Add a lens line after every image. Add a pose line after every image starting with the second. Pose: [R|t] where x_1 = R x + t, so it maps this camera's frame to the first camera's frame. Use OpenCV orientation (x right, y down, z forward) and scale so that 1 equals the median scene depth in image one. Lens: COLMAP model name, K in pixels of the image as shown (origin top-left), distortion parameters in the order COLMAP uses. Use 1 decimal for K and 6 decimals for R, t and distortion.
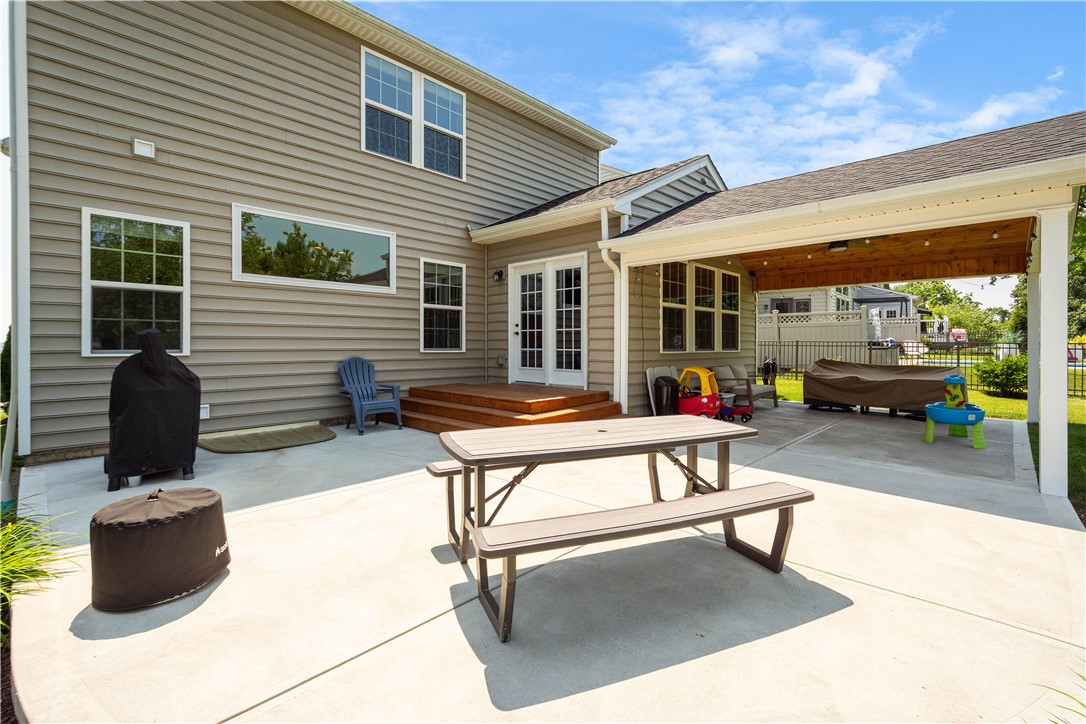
lens RADIAL K [[485.4, 0, 543.7], [0, 485.4, 353.7], [0, 0, 1]] dist [0.010676, 0.000120]
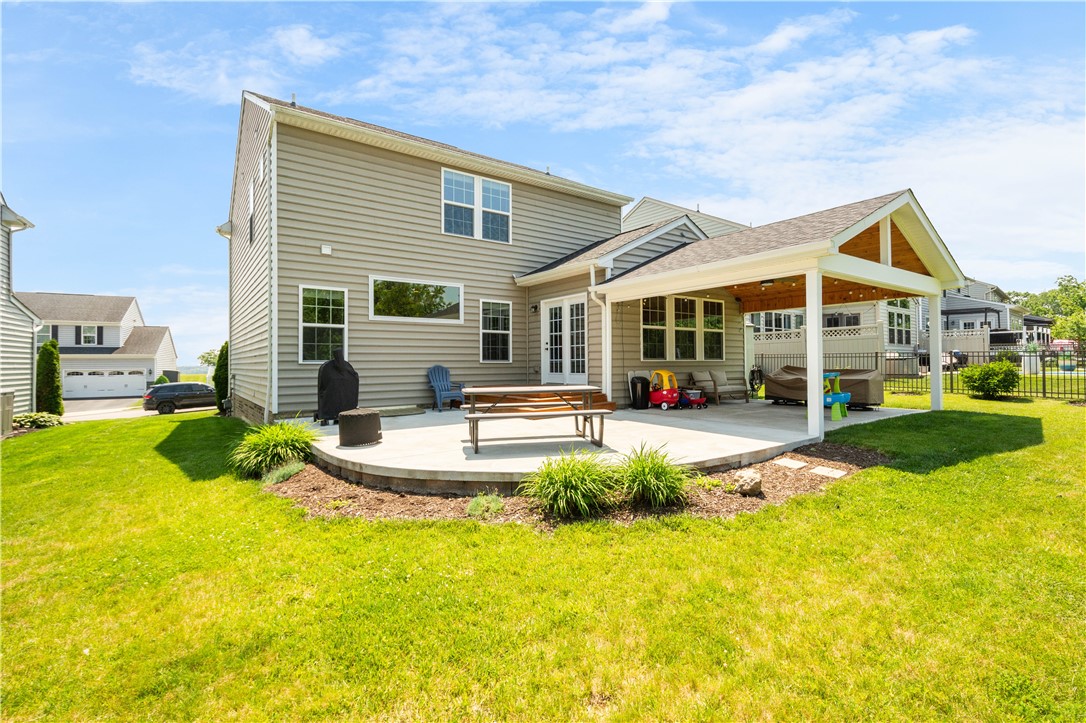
lens RADIAL K [[485.4, 0, 541.1], [0, 485.4, 362.1], [0, 0, 1]] dist [0.010676, 0.000120]
pose [[0.983091, -0.010595, -0.182808, 0.200223], [0.006519, 0.999717, -0.022882, 0.030514], [0.182999, 0.021303, 0.982882, -0.423483]]
